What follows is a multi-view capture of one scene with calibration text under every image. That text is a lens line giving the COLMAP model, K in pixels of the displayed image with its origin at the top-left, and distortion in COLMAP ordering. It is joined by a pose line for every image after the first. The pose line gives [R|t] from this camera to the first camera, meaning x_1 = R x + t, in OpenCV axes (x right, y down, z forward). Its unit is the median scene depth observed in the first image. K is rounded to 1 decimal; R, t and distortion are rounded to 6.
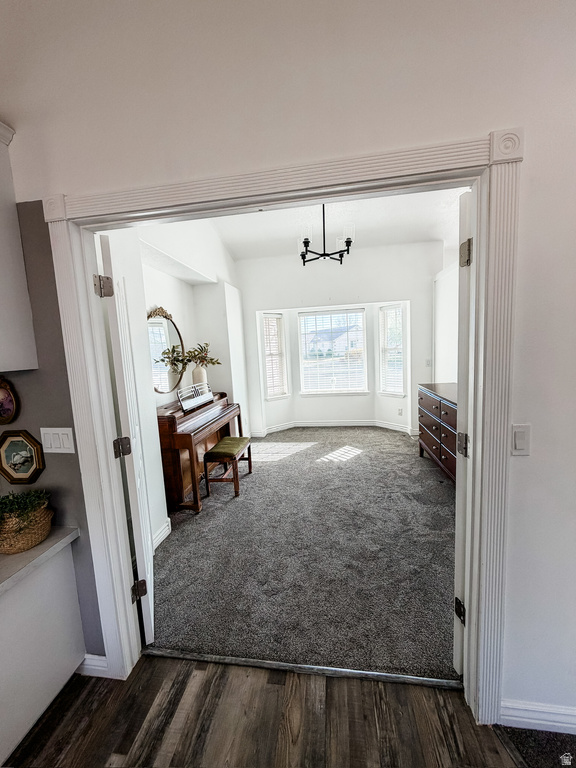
lens RADIAL K [[305.6, 0, 287.8], [0, 305.6, 382.2], [0, 0, 1]] dist [-0.000006, 0.000311]
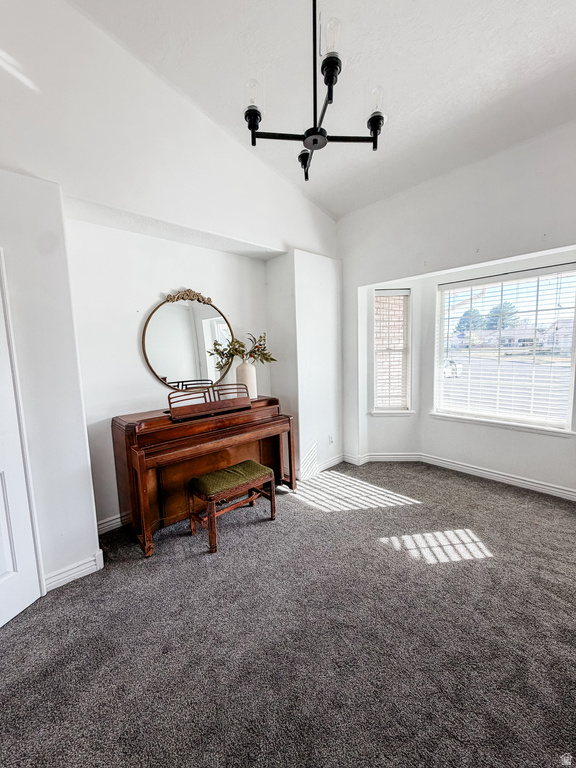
lens RADIAL K [[305.6, 0, 287.8], [0, 305.6, 382.2], [0, 0, 1]] dist [-0.000006, 0.000311]
pose [[0.773617, 0.100291, -0.625667, 0.277811], [-0.084449, 0.994905, 0.055059, -0.049366], [0.628001, 0.010243, 0.778145, 0.429011]]
